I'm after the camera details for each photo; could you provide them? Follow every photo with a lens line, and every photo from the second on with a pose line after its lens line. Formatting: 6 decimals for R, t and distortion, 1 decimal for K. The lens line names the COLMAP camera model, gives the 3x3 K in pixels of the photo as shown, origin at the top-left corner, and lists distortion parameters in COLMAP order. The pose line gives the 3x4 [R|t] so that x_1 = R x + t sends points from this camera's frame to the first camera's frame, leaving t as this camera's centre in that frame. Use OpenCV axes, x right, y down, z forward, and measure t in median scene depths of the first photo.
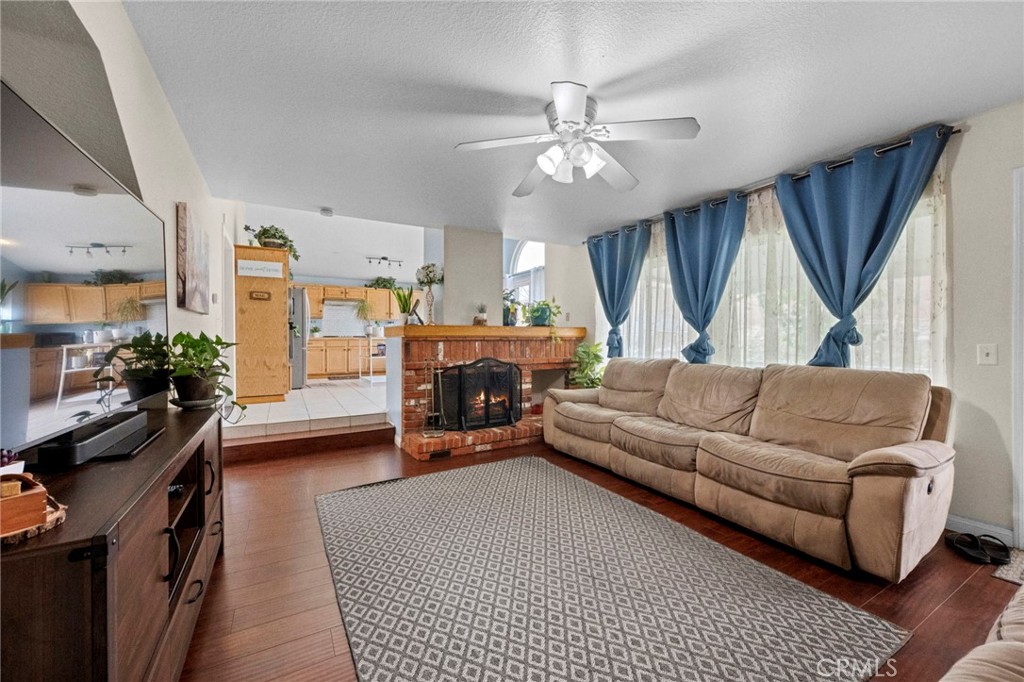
lens RADIAL K [[405.7, 0, 512.7], [0, 405.7, 339.6], [0, 0, 1]] dist [0.003246, -0.001411]
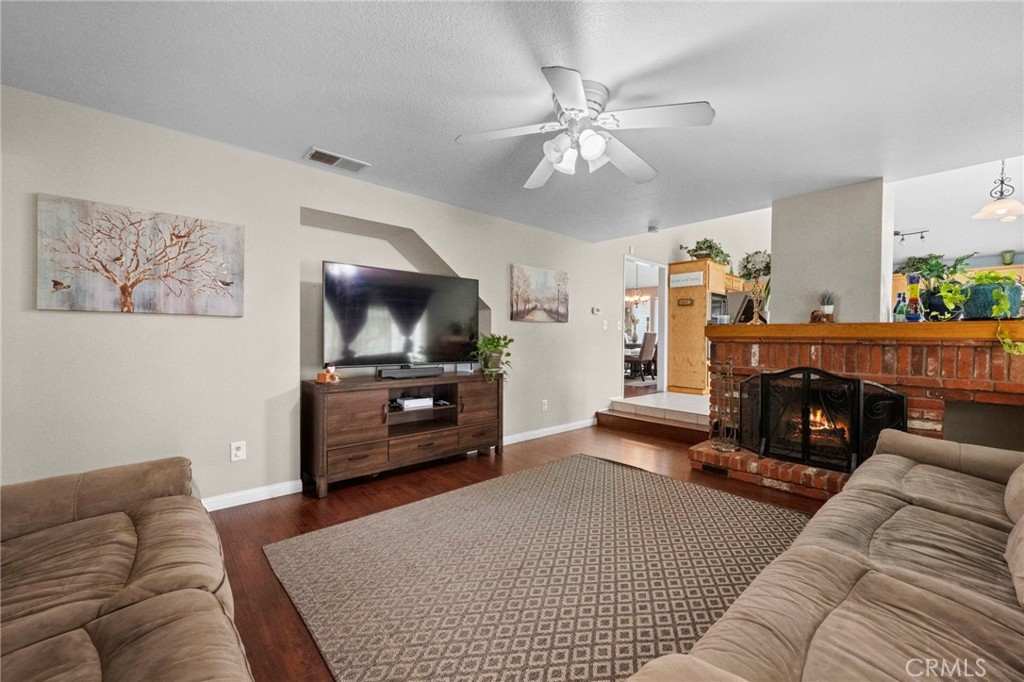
lens RADIAL K [[405.7, 0, 514.0], [0, 405.7, 338.2], [0, 0, 1]] dist [0.003246, -0.001411]
pose [[0.204346, 0.007933, -0.978867, 0.648713], [-0.016553, 0.999852, 0.004647, -0.002605], [0.978759, 0.015254, 0.204447, 0.413014]]
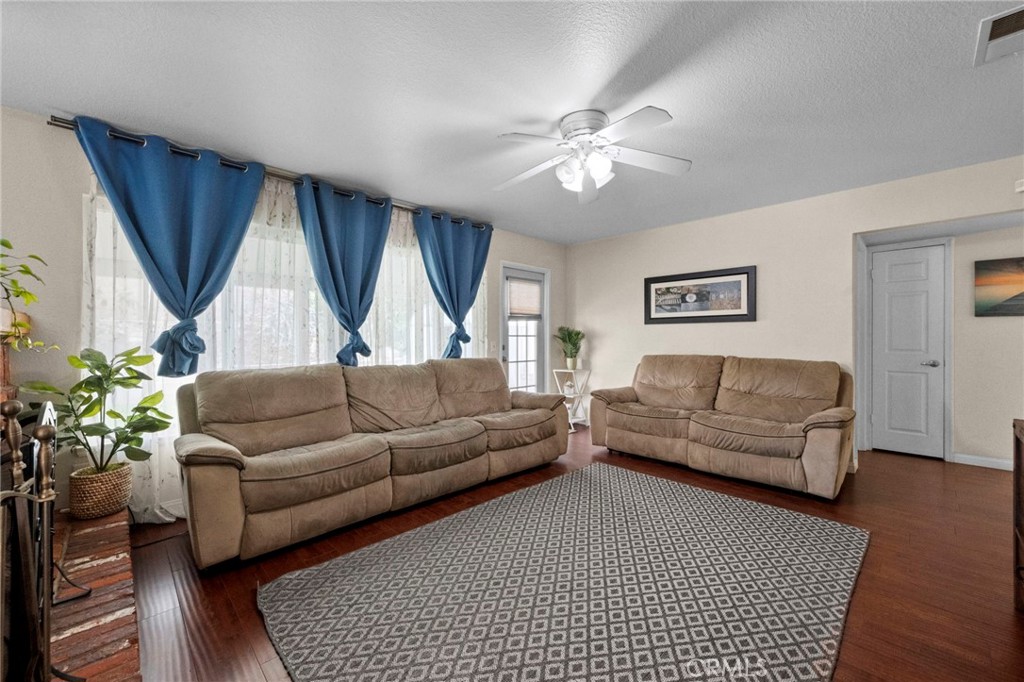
lens RADIAL K [[405.7, 0, 512.2], [0, 405.7, 342.1], [0, 0, 1]] dist [0.003246, -0.001411]
pose [[-0.253075, -0.006672, 0.967424, -0.504894], [0.007051, 0.999937, 0.008740, -0.001251], [-0.967421, 0.009033, -0.253012, 0.880626]]
